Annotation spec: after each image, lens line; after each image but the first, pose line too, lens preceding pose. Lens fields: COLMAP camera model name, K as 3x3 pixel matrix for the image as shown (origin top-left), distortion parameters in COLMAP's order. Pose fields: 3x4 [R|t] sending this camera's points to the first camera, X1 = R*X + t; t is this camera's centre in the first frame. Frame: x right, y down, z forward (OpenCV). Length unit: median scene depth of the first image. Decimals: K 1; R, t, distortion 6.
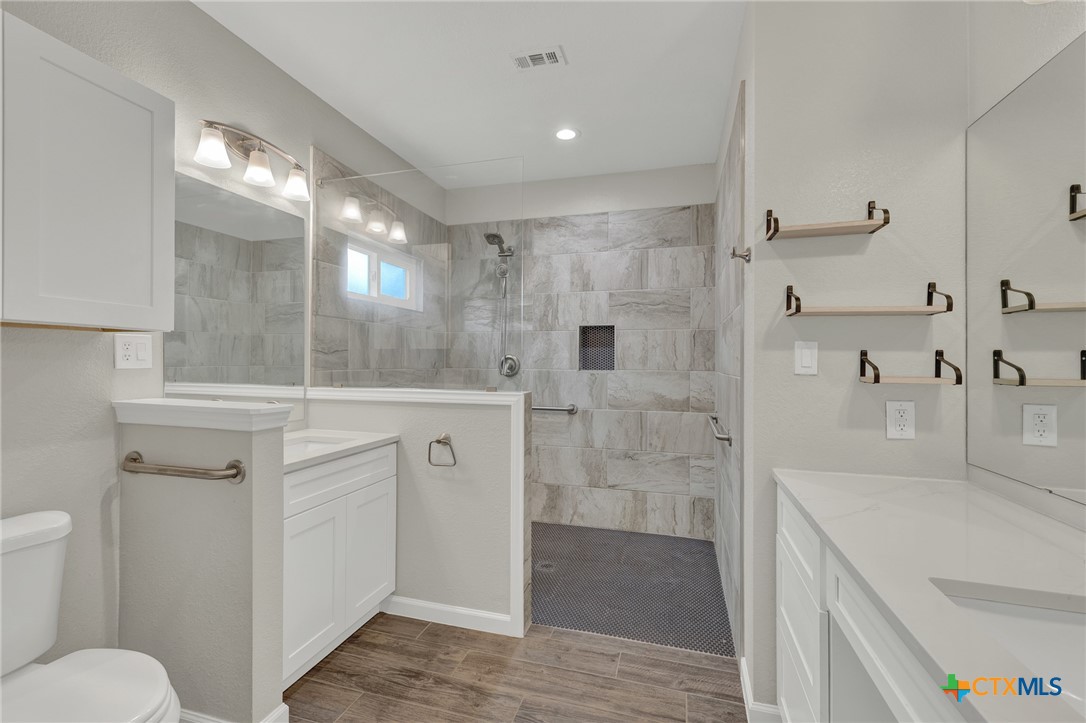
lens RADIAL K [[461.8, 0, 536.8], [0, 461.8, 360.0], [0, 0, 1]] dist [-0.000668, -0.000116]
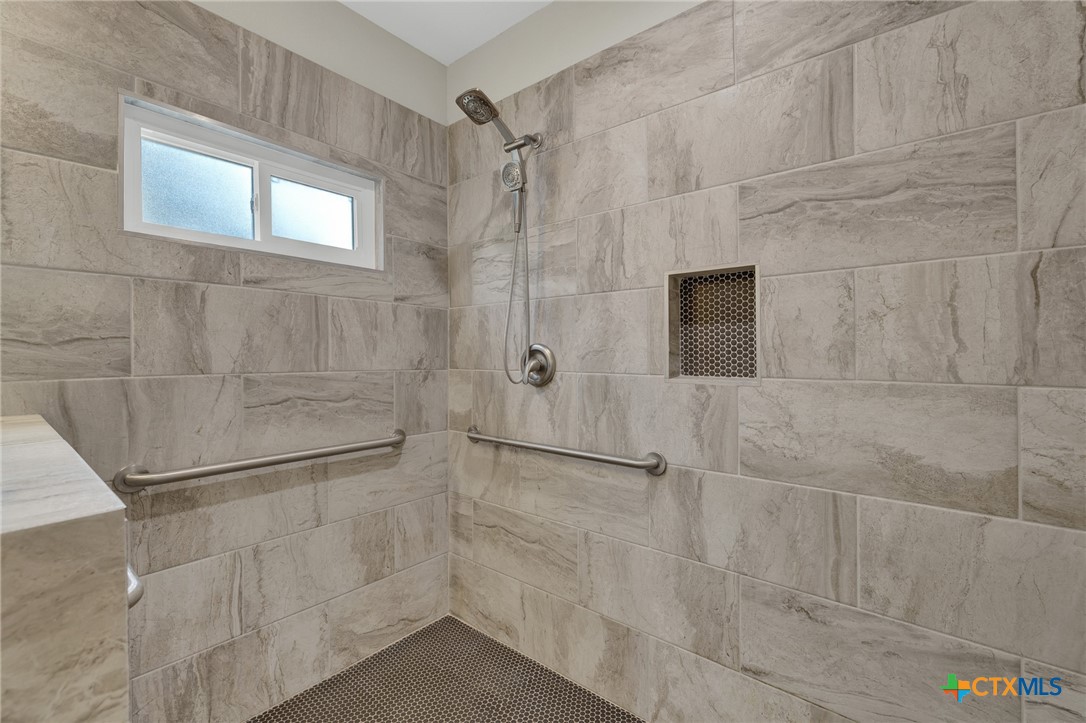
lens RADIAL K [[457.8, 0, 532.9], [0, 457.8, 348.8], [0, 0, 1]] dist [-0.010462, 0.005001]
pose [[0.920837, -0.010578, -0.389804, 0.147434], [0.007094, 0.999921, -0.010376, -0.000875], [0.389883, 0.006789, 0.920839, 0.576083]]
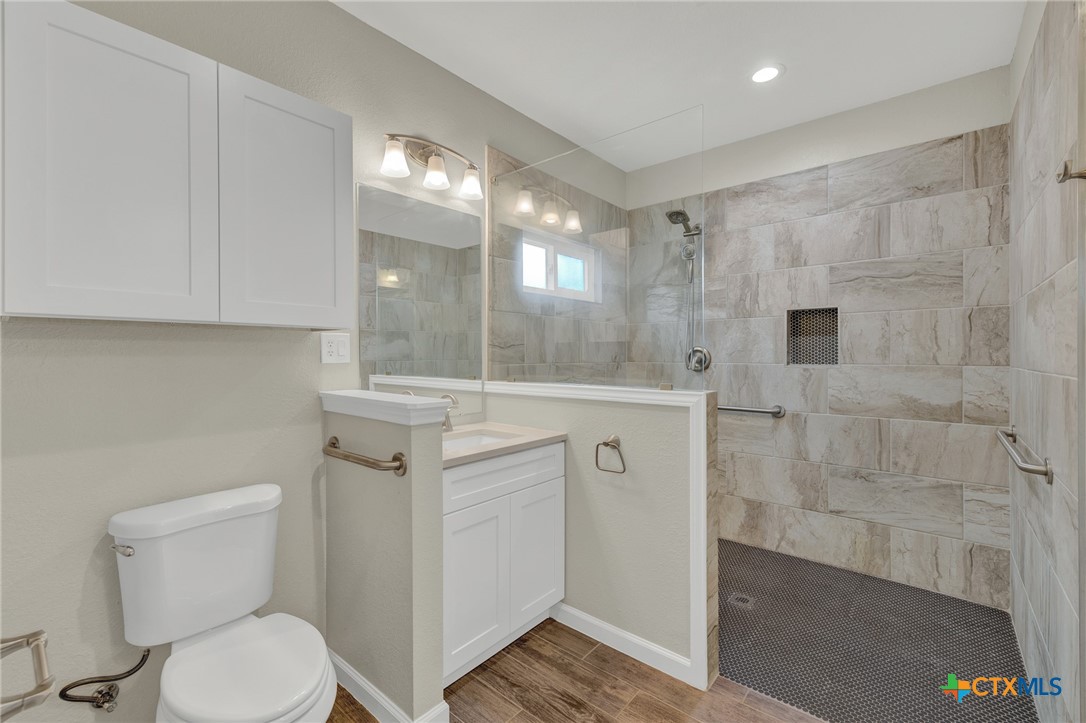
lens RADIAL K [[455.0, 0, 541.9], [0, 455.0, 355.1], [0, 0, 1]] dist [0.002622, 0.000038]
pose [[0.915035, -0.006854, -0.403316, 0.020104], [0.008412, 0.999962, 0.002093, 0.000074], [0.403286, -0.005308, 0.915058, 0.089615]]
